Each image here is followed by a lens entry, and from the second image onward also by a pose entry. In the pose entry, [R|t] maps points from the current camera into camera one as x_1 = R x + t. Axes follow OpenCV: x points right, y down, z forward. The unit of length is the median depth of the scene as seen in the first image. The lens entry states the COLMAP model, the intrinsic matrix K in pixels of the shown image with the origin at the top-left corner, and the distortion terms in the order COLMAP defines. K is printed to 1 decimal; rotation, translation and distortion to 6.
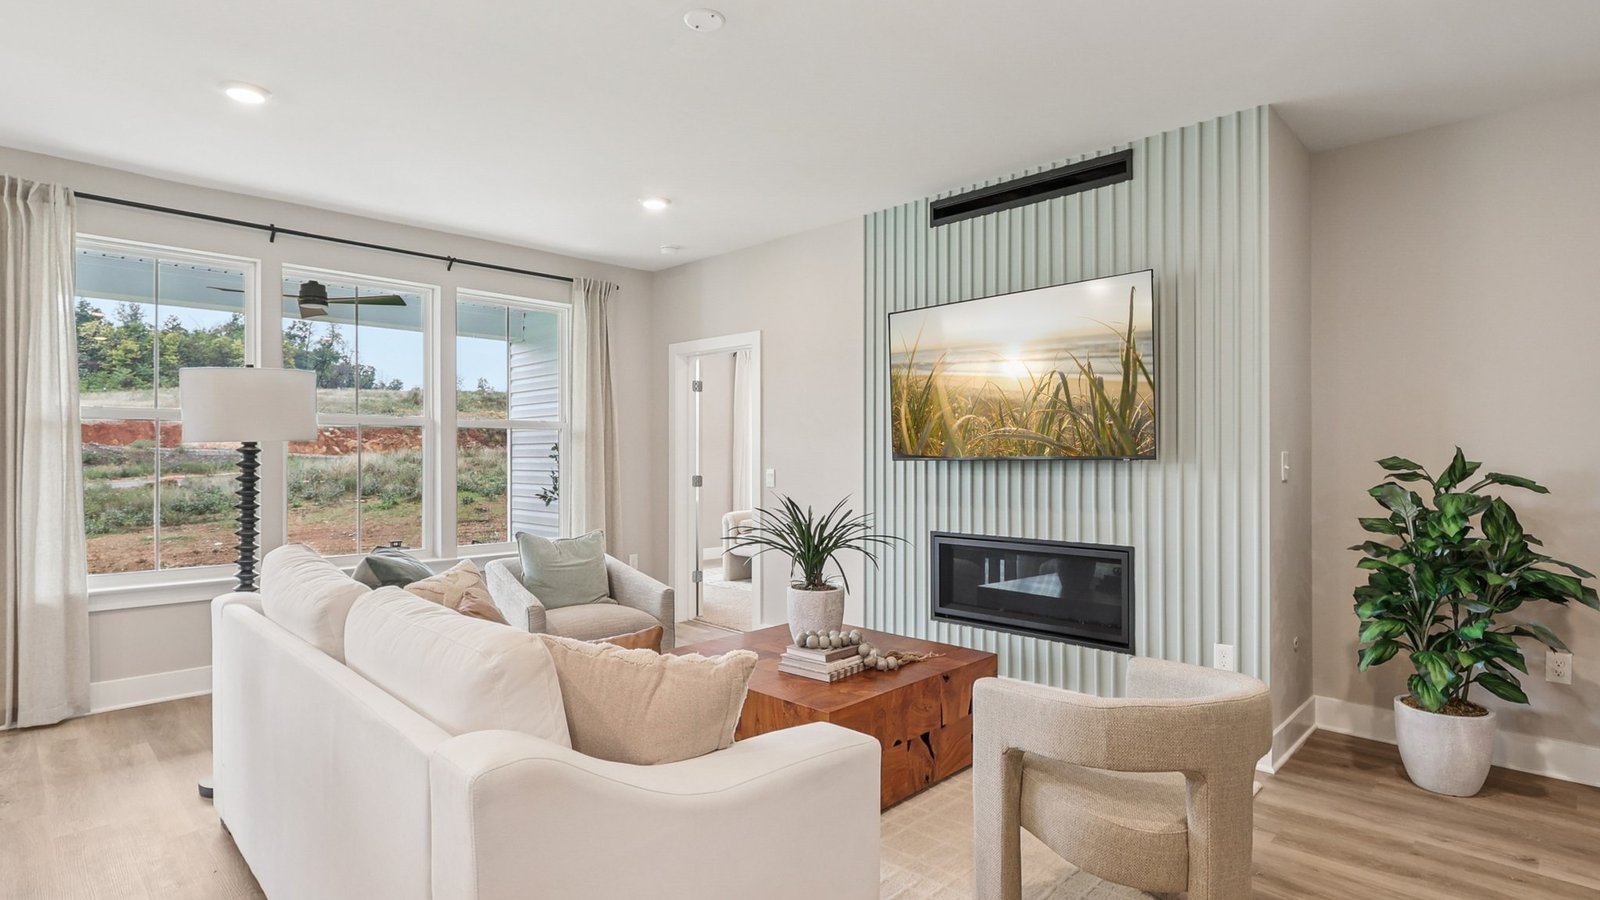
lens RADIAL K [[811.8, 0, 804.7], [0, 811.8, 455.7], [0, 0, 1]] dist [-0.017837, -0.000241]
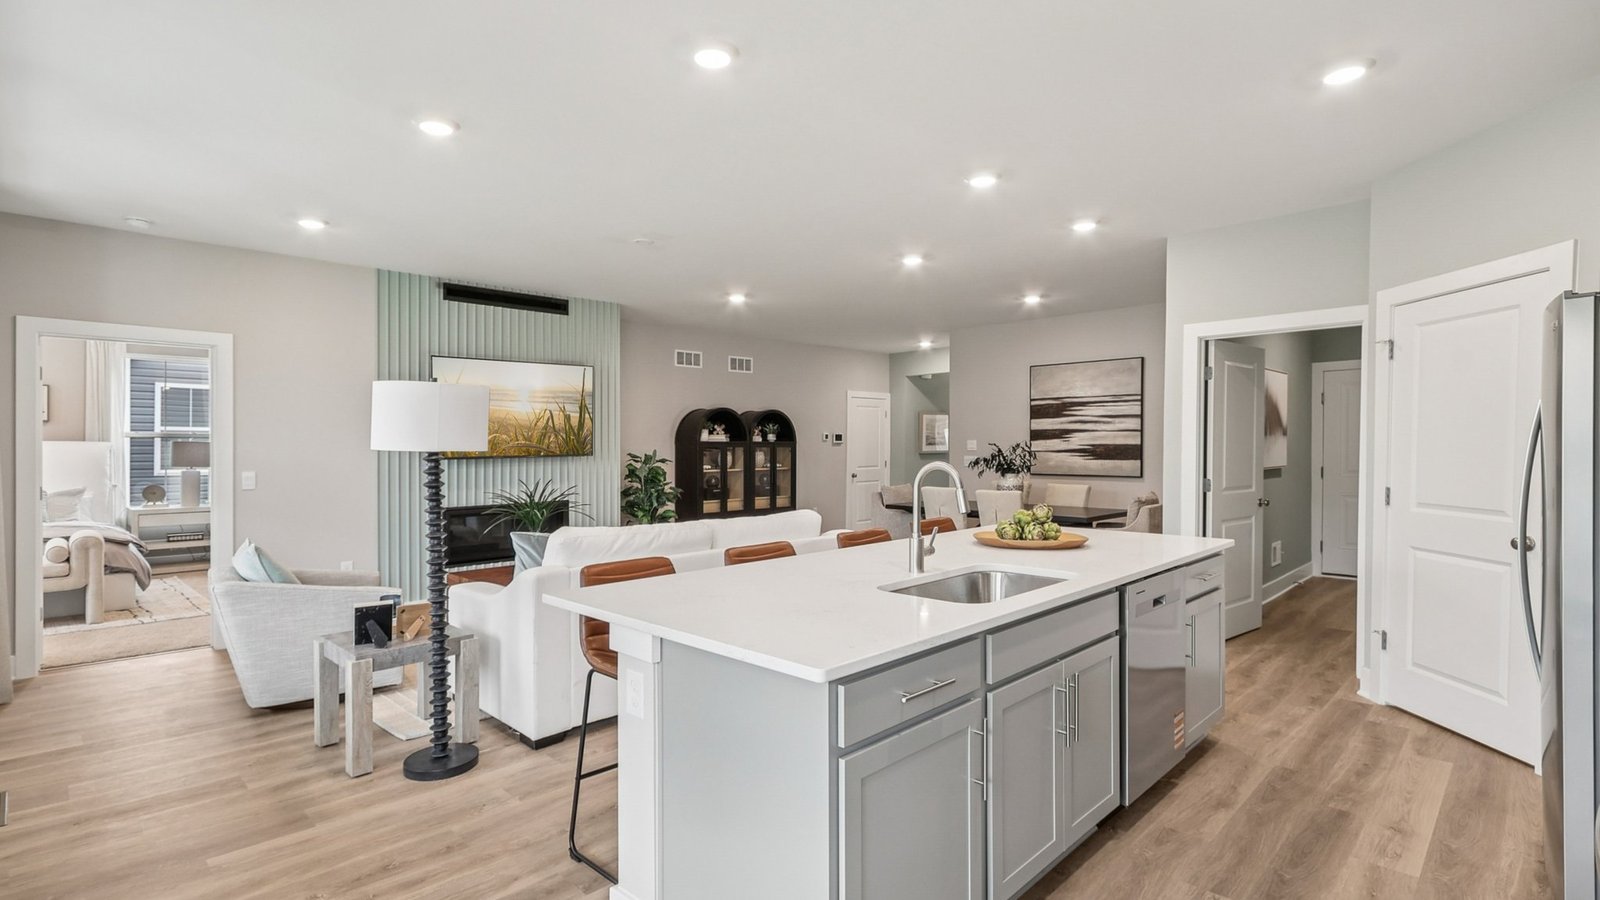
lens RADIAL K [[742.4, 0, 799.0], [0, 742.4, 448.7], [0, 0, 1]] dist [0.002624, -0.000951]
pose [[-0.019059, -0.005638, 0.999802, -1.408128], [0.011019, 0.999922, 0.005849, -0.017558], [-0.999758, 0.011129, -0.018995, 0.467469]]
